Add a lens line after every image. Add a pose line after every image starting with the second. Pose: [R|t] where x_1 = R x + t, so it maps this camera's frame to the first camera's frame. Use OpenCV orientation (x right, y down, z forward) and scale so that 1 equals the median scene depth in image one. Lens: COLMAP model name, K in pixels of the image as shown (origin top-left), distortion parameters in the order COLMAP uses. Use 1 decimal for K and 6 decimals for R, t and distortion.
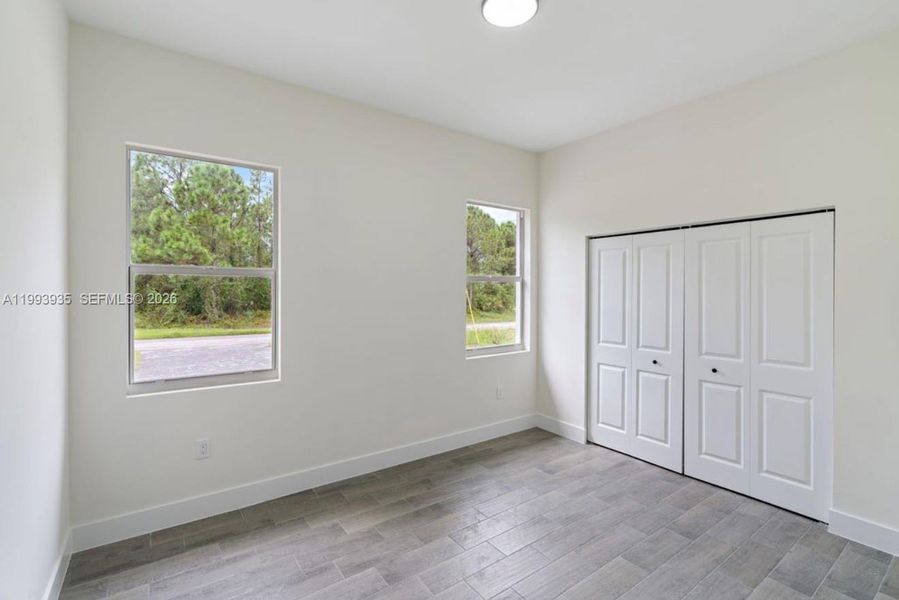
lens RADIAL K [[425.6, 0, 519.2], [0, 425.6, 279.3], [0, 0, 1]] dist [-0.001641, 0.000607]
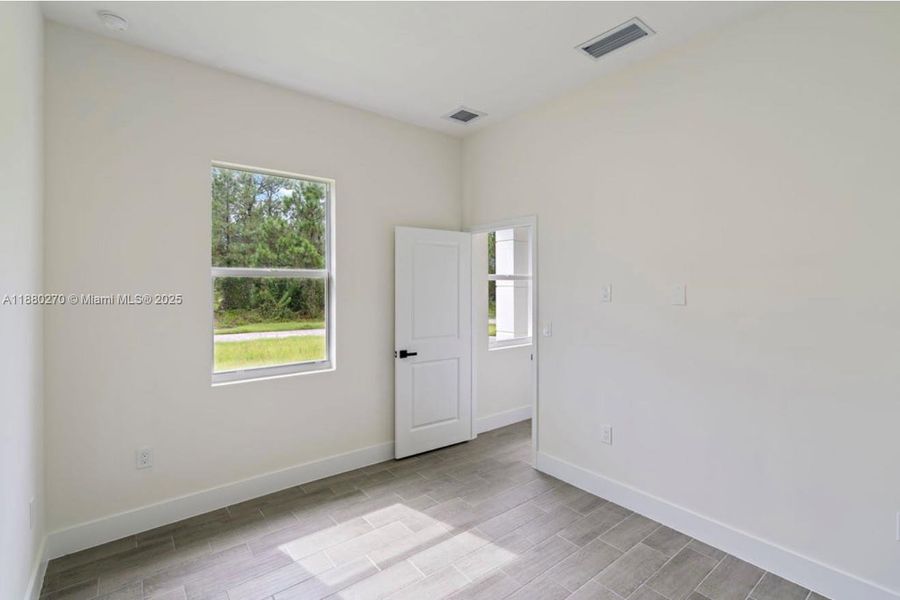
lens RADIAL K [[426.1, 0, 504.1], [0, 426.1, 276.5], [0, 0, 1]] dist [-0.001641, 0.000607]
pose [[0.998761, -0.013804, 0.047808, -0.172814], [0.013621, 0.999899, 0.004148, -0.006124], [-0.047861, -0.003492, 0.998848, -0.147268]]
